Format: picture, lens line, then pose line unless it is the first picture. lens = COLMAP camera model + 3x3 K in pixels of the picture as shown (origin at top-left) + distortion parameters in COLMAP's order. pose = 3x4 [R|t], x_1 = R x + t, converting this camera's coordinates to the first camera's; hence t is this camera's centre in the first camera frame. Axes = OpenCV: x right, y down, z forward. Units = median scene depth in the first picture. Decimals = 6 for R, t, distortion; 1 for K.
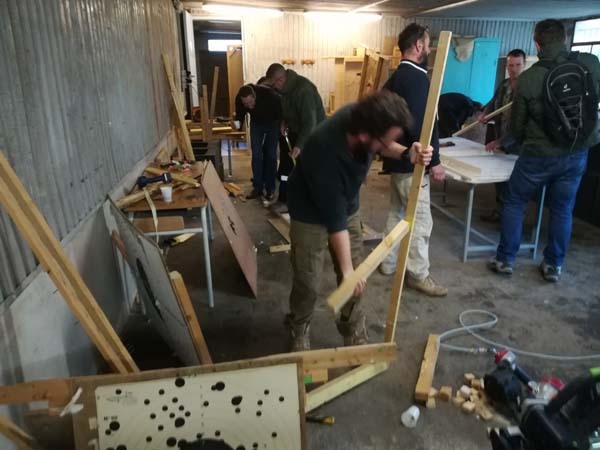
lens RADIAL K [[470.9, 0, 300.4], [0, 470.9, 225.8], [0, 0, 1]] dist [0.025765, 0.000625]
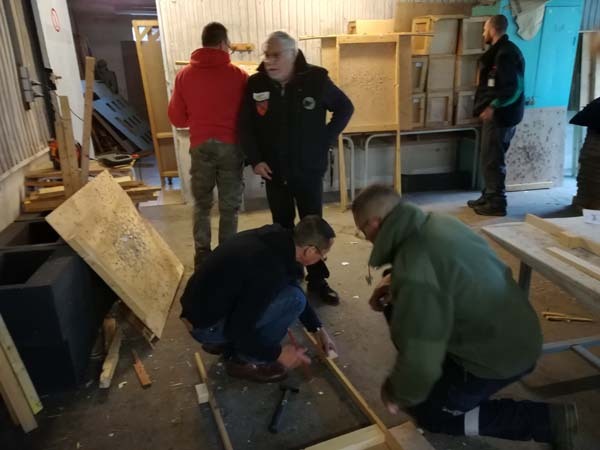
lens RADIAL K [[470.9, 0, 305.9], [0, 470.9, 229.7], [0, 0, 1]] dist [0.025765, 0.000625]
pose [[0.996095, -0.052354, 0.071085, 0.001683], [0.051063, 0.998498, 0.019863, -0.133592], [-0.072018, -0.016155, 0.997272, 0.421460]]
